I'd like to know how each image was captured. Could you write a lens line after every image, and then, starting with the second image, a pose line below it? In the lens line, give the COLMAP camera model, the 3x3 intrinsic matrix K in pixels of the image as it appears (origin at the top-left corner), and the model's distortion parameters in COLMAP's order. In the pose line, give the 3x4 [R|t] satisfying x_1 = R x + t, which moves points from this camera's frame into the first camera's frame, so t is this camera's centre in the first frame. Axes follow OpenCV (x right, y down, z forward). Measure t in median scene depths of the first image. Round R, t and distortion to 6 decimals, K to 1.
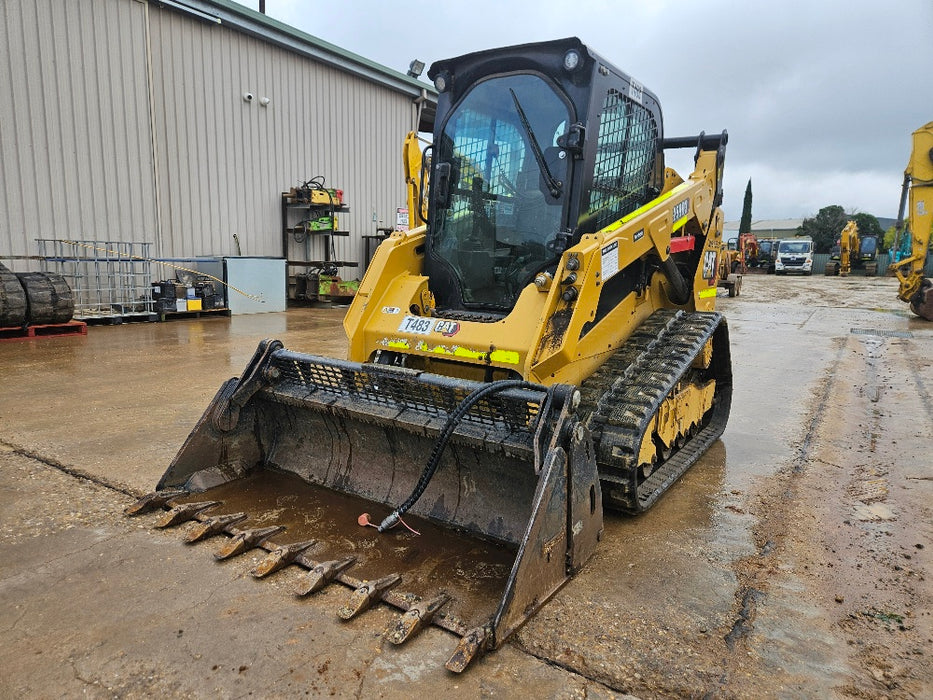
lens RADIAL K [[622.5, 0, 455.6], [0, 622.5, 349.1], [0, 0, 1]] dist [0.072570, -0.065168]
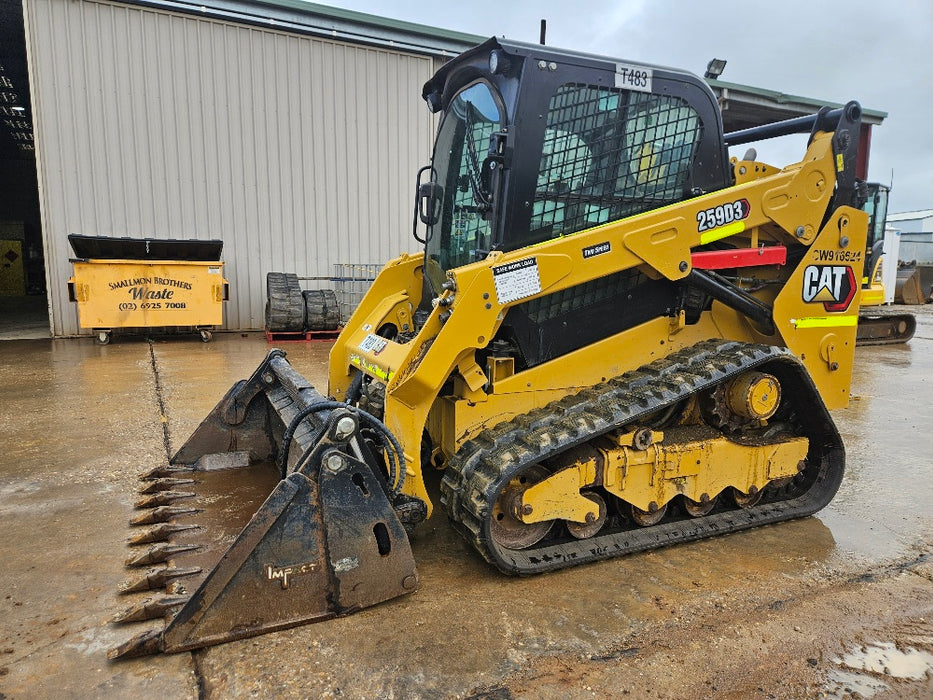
lens RADIAL K [[622.3, 0, 460.3], [0, 622.3, 349.5], [0, 0, 1]] dist [0.075899, -0.068265]
pose [[0.856205, 0.054389, -0.513766, 0.601742], [-0.067823, 0.997670, -0.007412, -0.030469], [0.512165, 0.041191, 0.857899, 0.197581]]
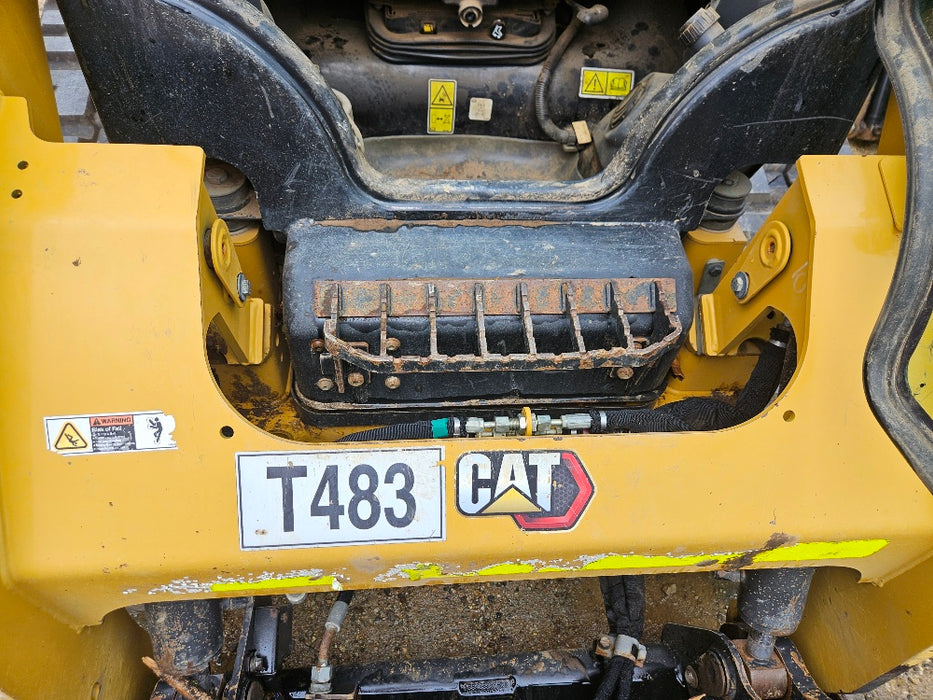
lens RADIAL K [[627.5, 0, 457.8], [0, 627.5, 348.8], [0, 0, 1]] dist [0.075311, -0.072429]
pose [[0.769173, -0.467777, 0.435381, -0.100805], [0.056233, 0.728207, 0.683047, -0.213247], [-0.636561, -0.500899, 0.586422, 0.890293]]
